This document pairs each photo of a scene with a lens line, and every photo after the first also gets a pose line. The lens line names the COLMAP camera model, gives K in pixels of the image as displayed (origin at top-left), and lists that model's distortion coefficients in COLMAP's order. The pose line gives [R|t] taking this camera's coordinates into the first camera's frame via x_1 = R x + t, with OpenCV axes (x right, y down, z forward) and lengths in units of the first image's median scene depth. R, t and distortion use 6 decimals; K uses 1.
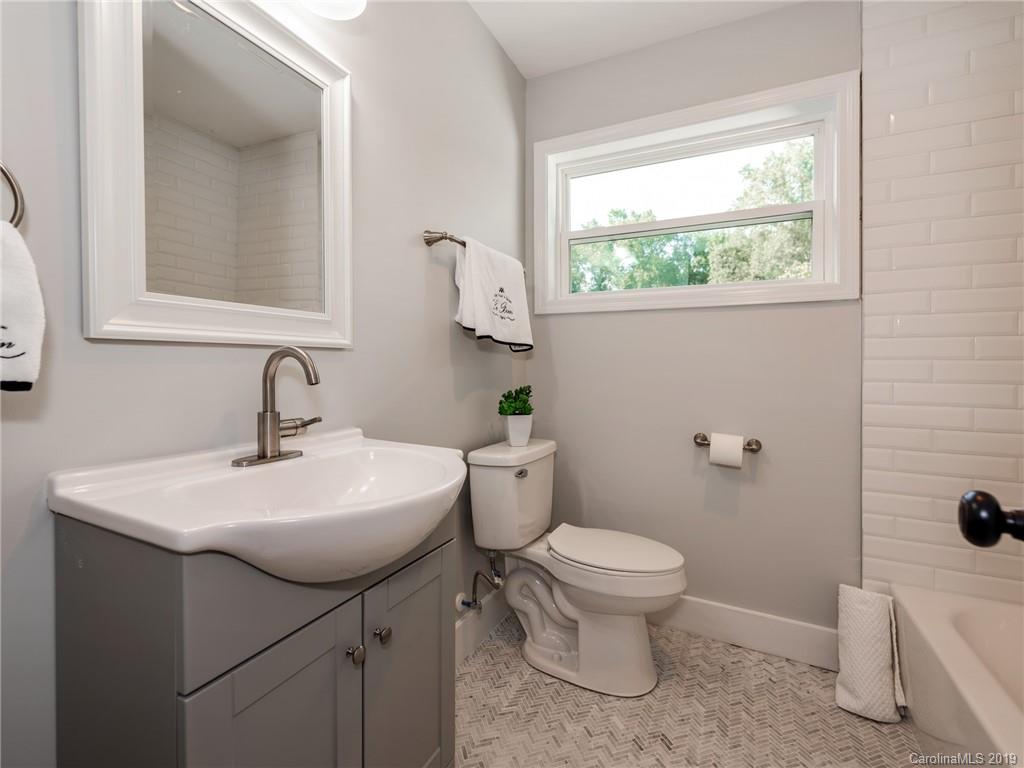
lens RADIAL K [[476.0, 0, 510.9], [0, 476.0, 368.4], [0, 0, 1]] dist [-0.000996, -0.000200]
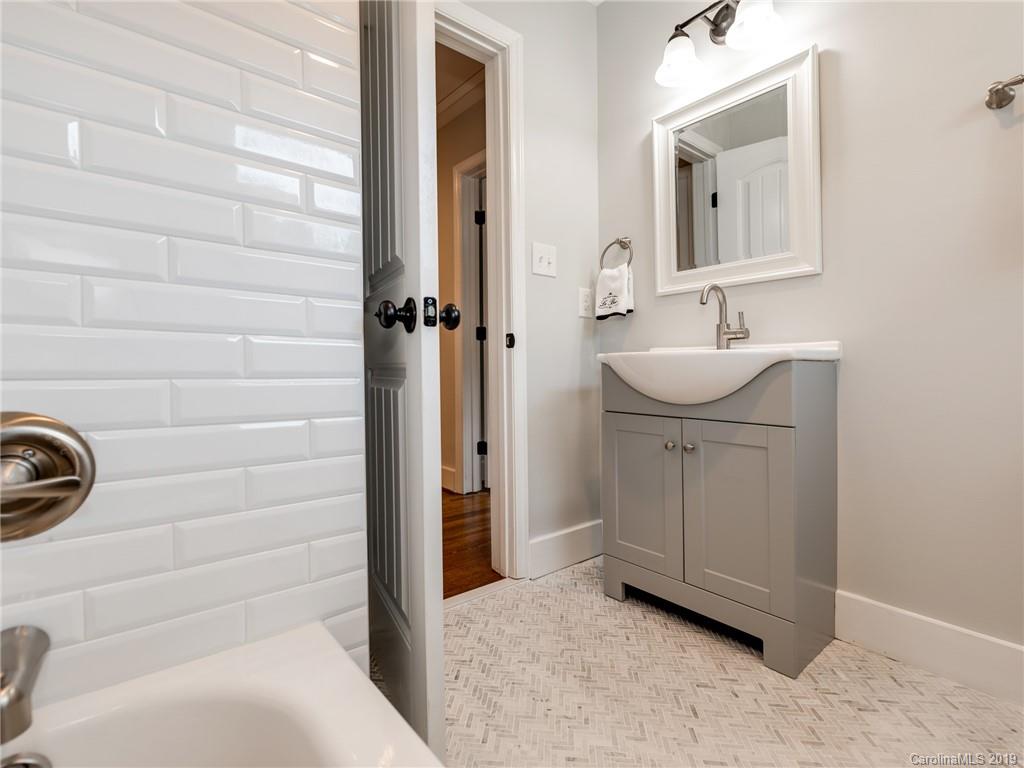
lens RADIAL K [[476.0, 0, 510.9], [0, 476.0, 368.4], [0, 0, 1]] dist [-0.000996, -0.000200]
pose [[-0.379561, 0.006188, -0.925146, 1.295975], [0.007057, 0.999968, 0.003794, 0.226718], [0.925140, -0.005089, -0.379593, 0.896196]]
